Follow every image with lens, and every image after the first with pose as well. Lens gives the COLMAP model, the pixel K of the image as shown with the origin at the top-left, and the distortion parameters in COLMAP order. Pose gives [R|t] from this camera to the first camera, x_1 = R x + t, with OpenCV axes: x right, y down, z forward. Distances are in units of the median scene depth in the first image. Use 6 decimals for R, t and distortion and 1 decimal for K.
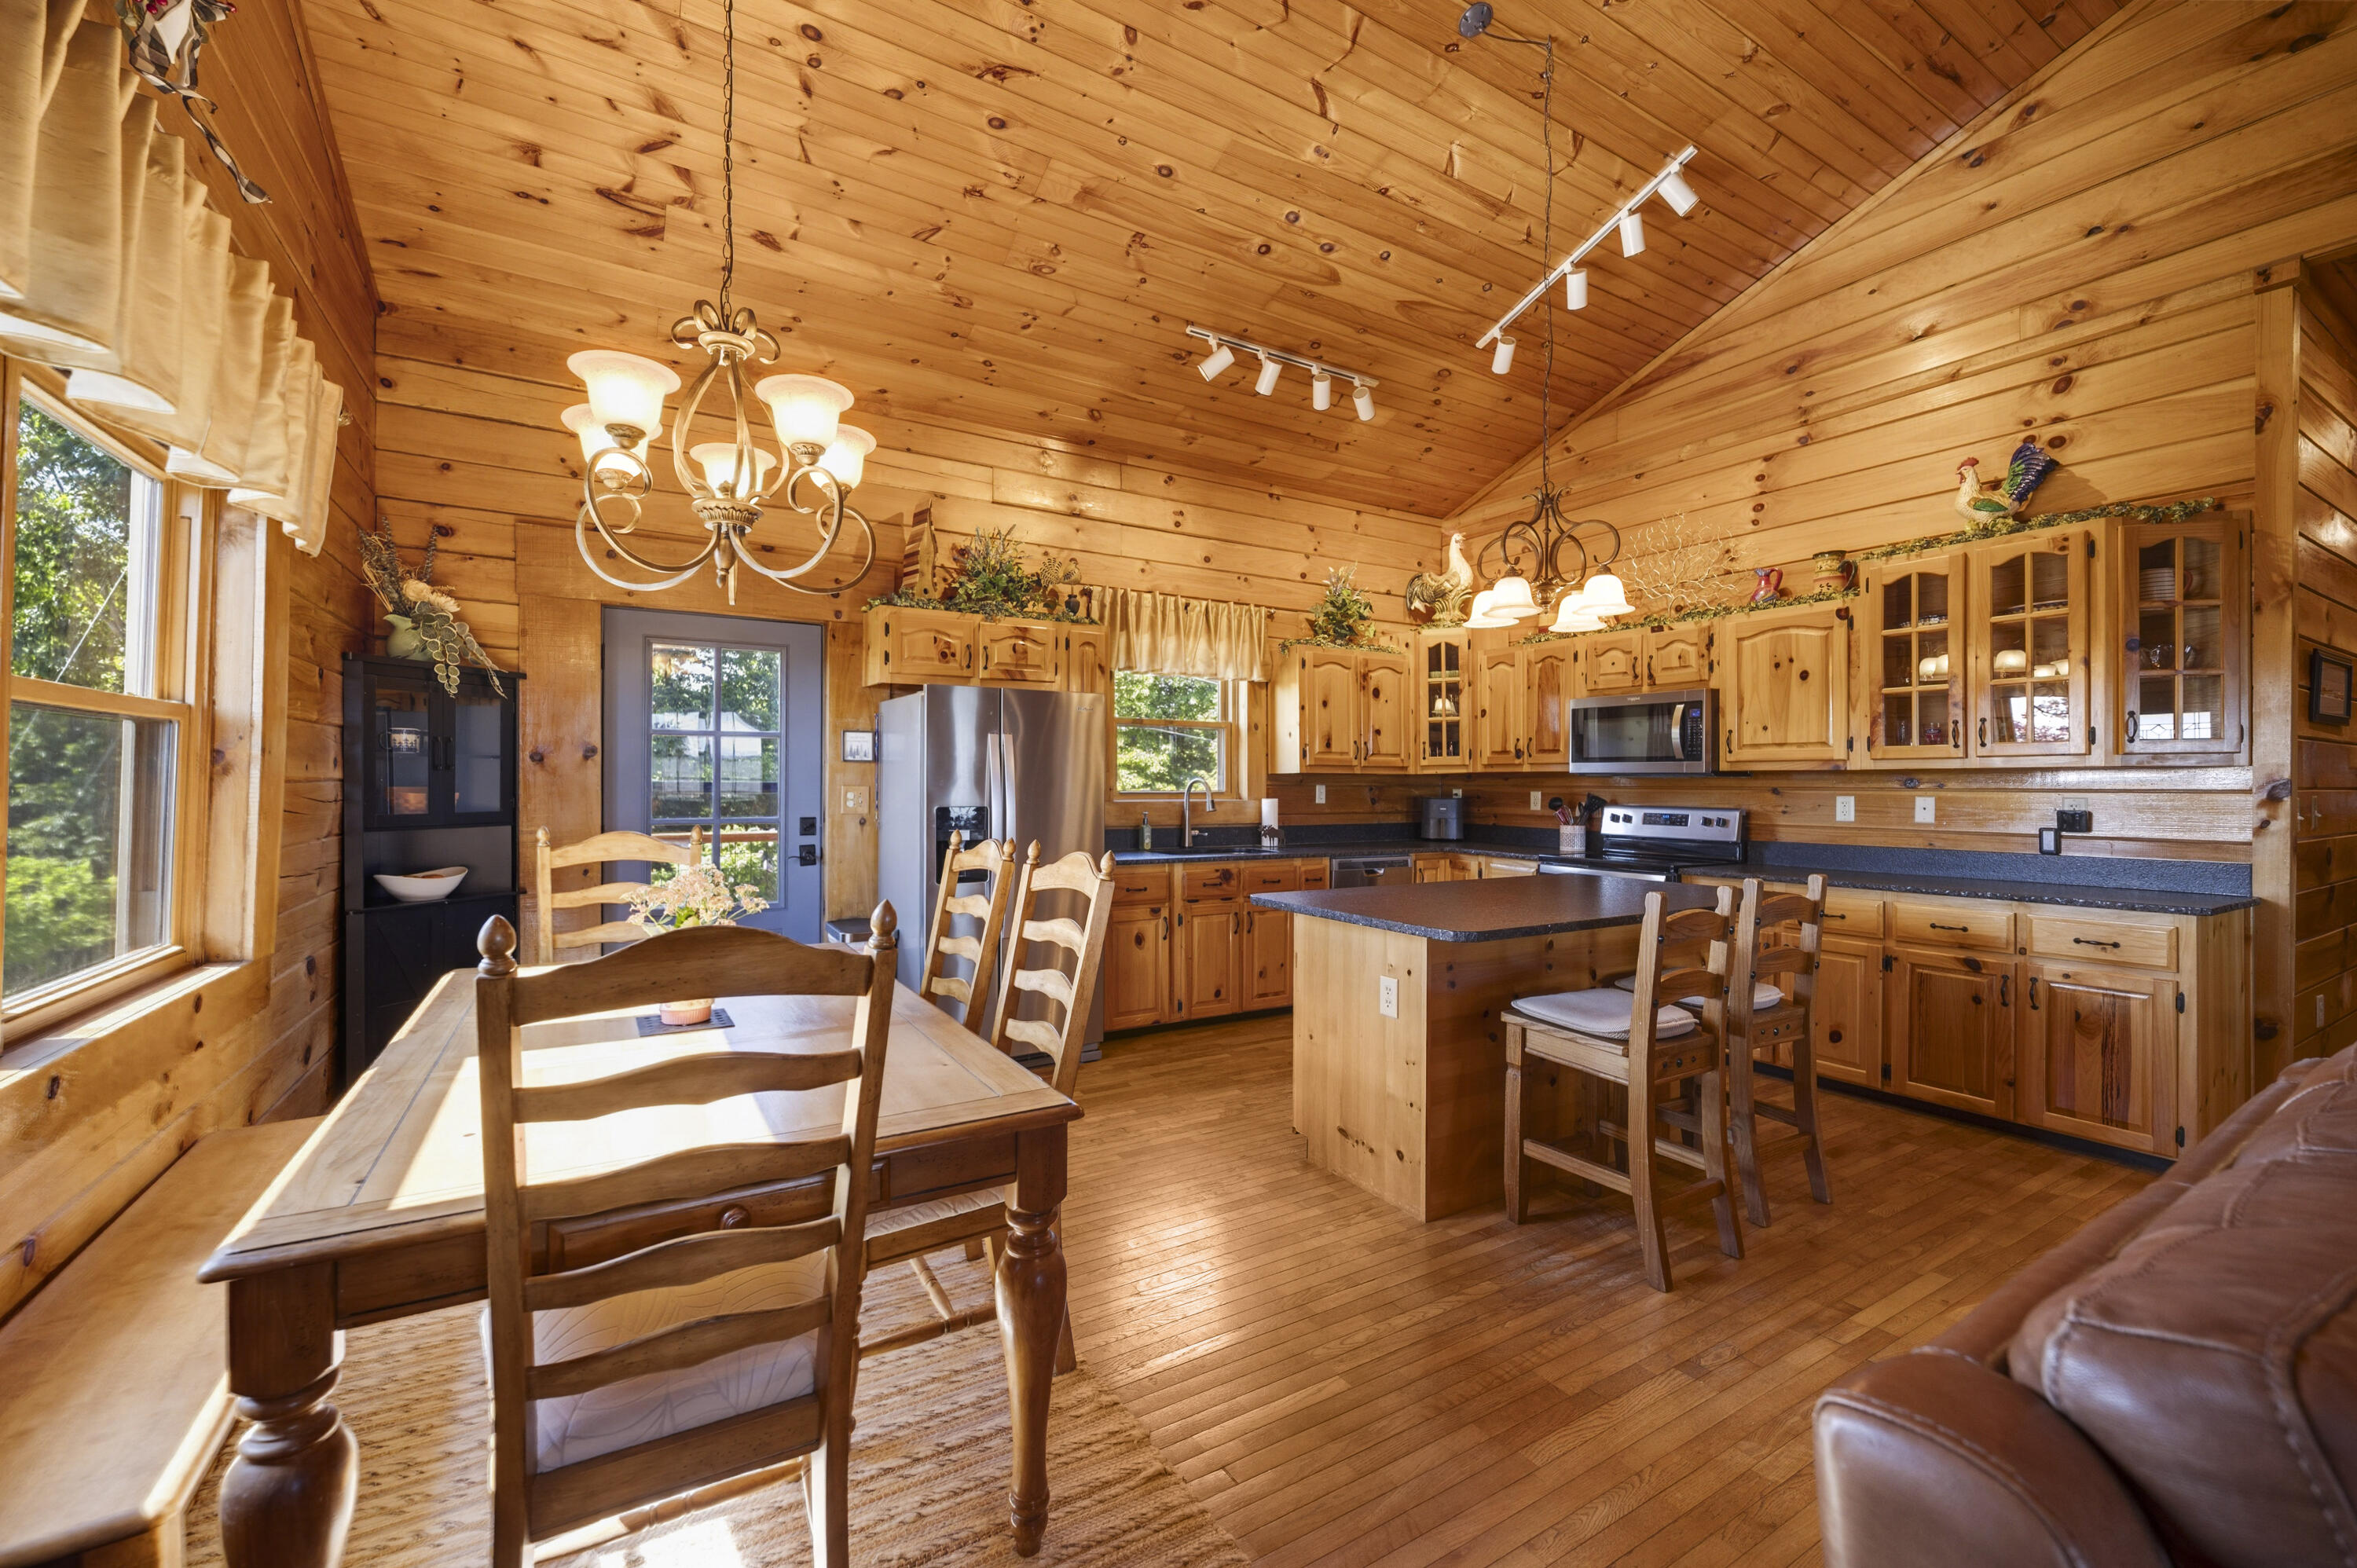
lens RADIAL K [[942.2, 0, 1169.4], [0, 942.2, 778.3], [0, 0, 1]] dist [-0.000769, -0.000096]
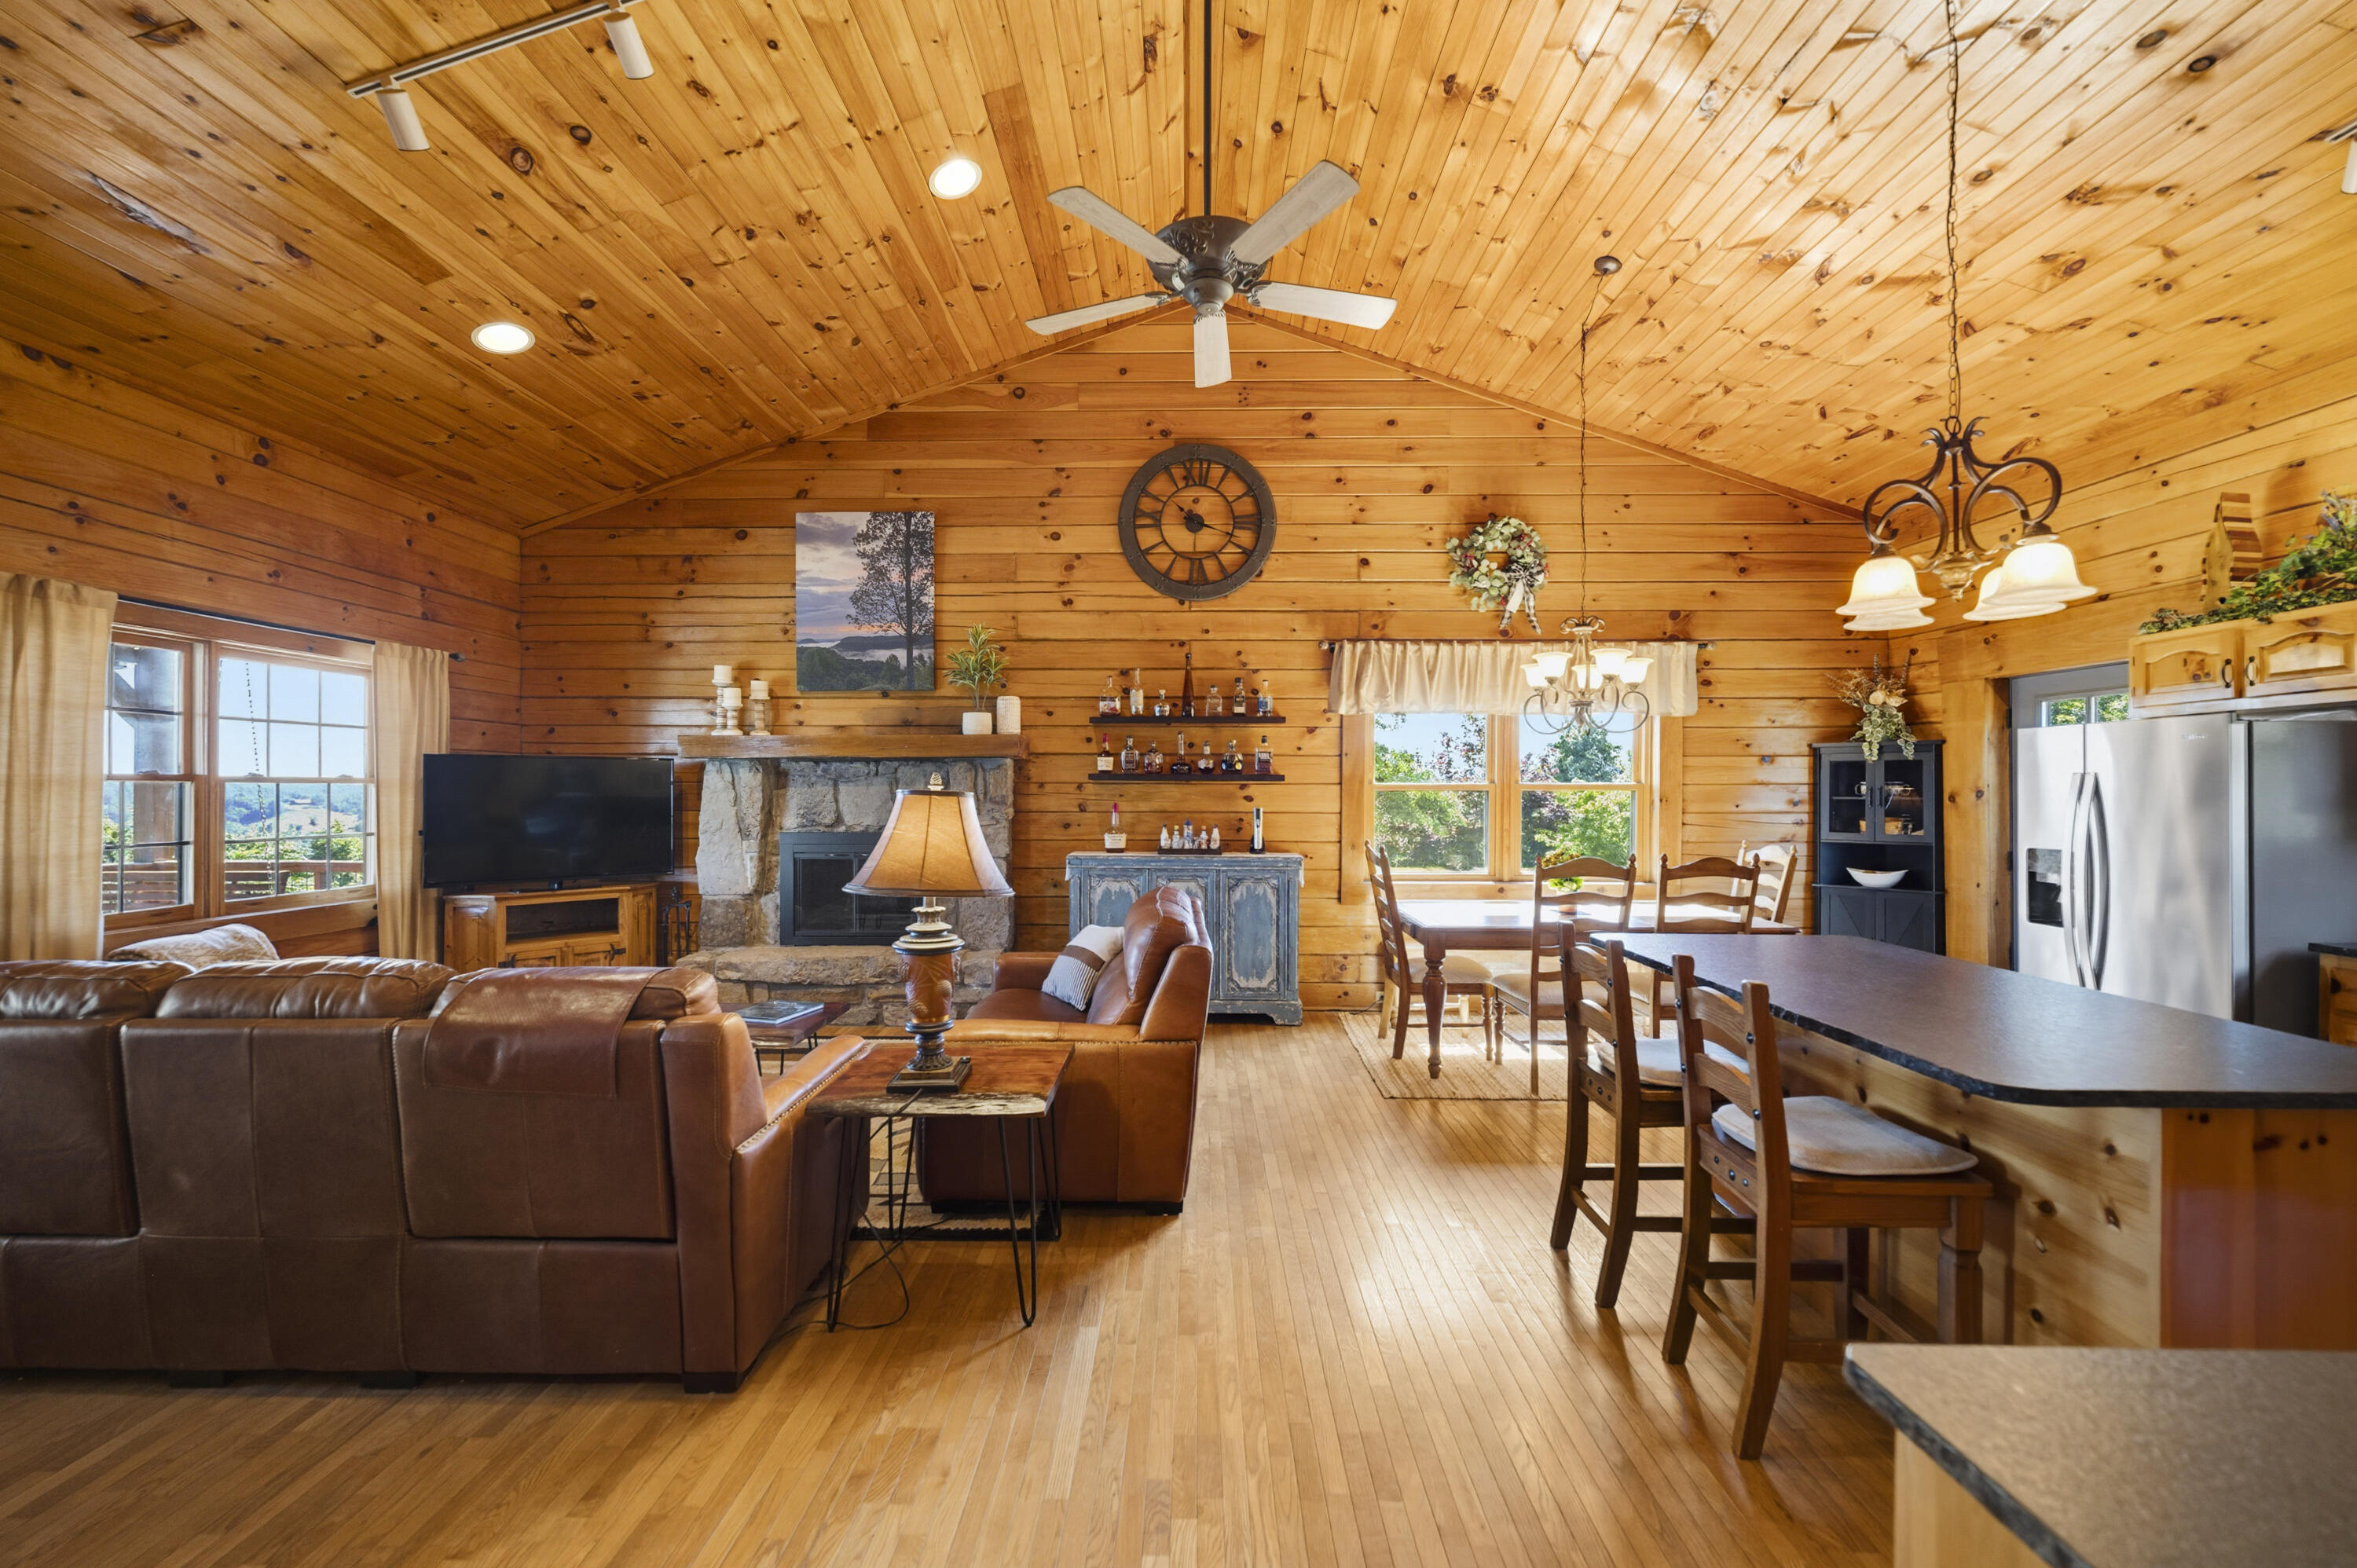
lens RADIAL K [[947.8, 0, 1171.7], [0, 947.8, 788.9], [0, 0, 1]] dist [-0.000180, -0.000048]
pose [[-0.529212, -0.005871, -0.848469, 0.951809], [-0.001083, 0.999980, -0.006244, -0.022092], [0.848489, -0.002385, -0.529208, 0.636247]]
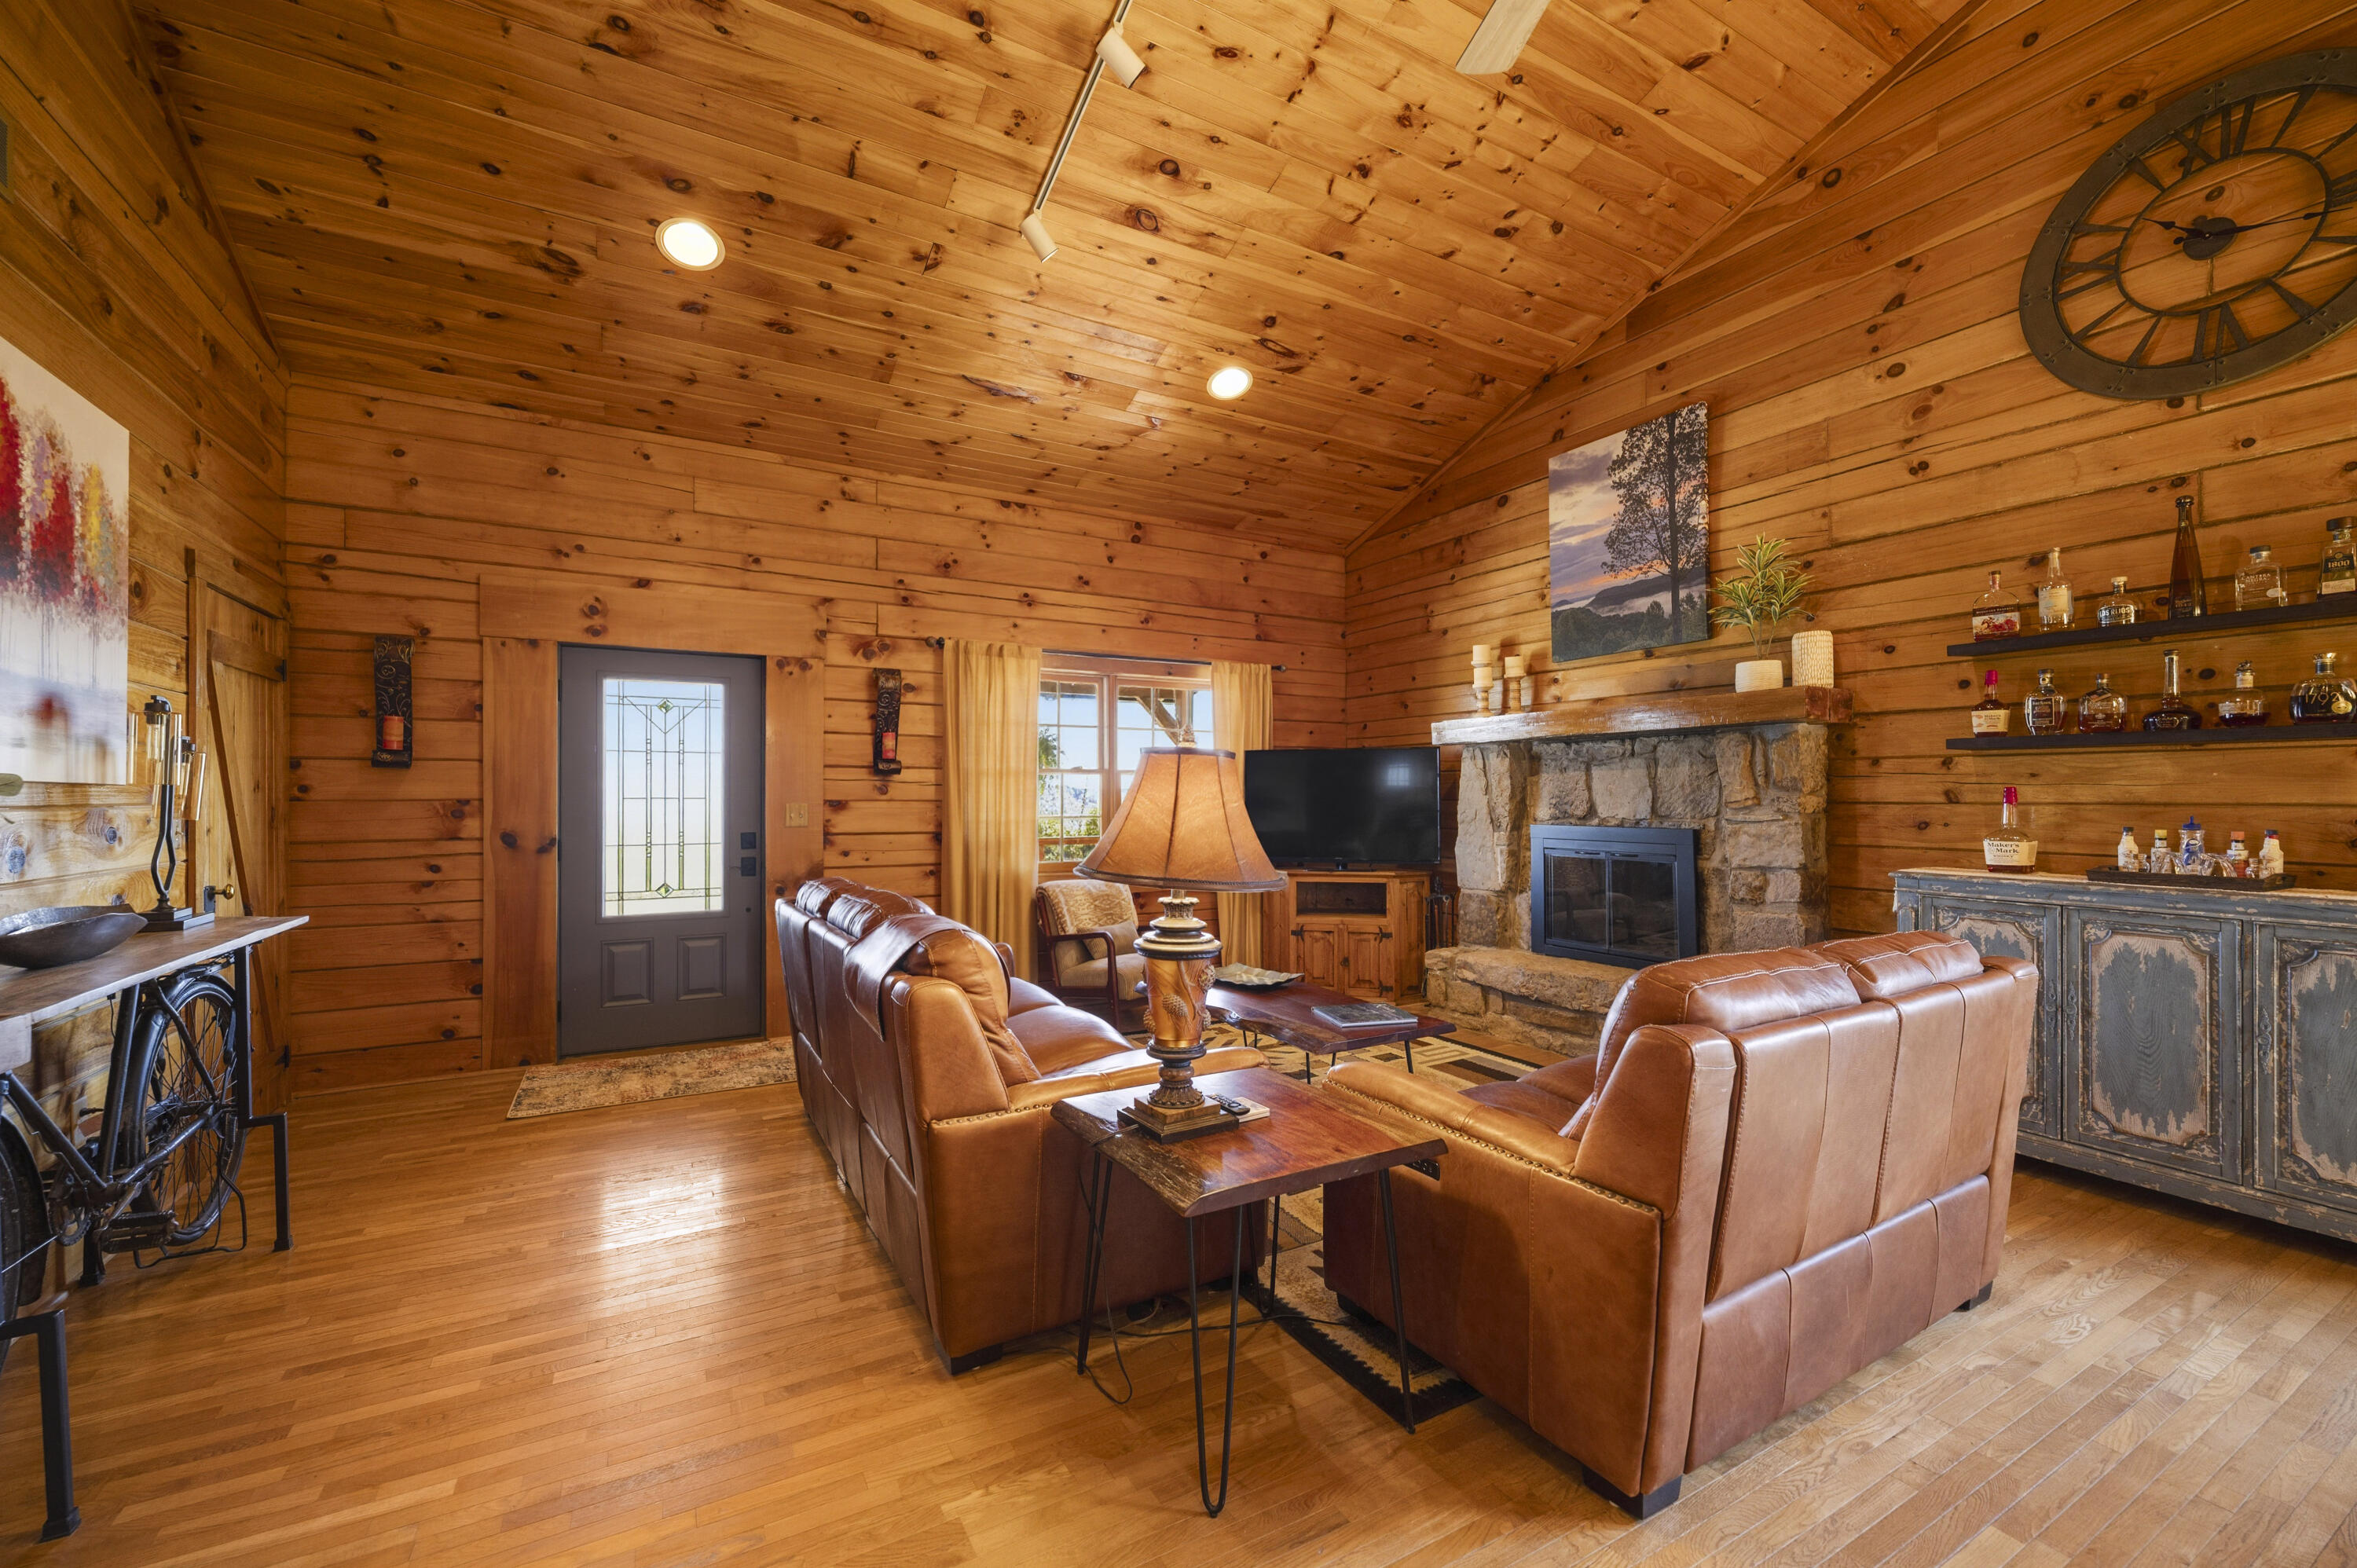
lens RADIAL K [[947.8, 0, 1171.7], [0, 947.8, 788.9], [0, 0, 1]] dist [-0.000180, -0.000048]
pose [[-0.999652, -0.001740, 0.026322, 0.541205], [-0.001983, 0.999955, -0.009230, -0.001600], [-0.026305, -0.009279, -0.999611, 0.655346]]
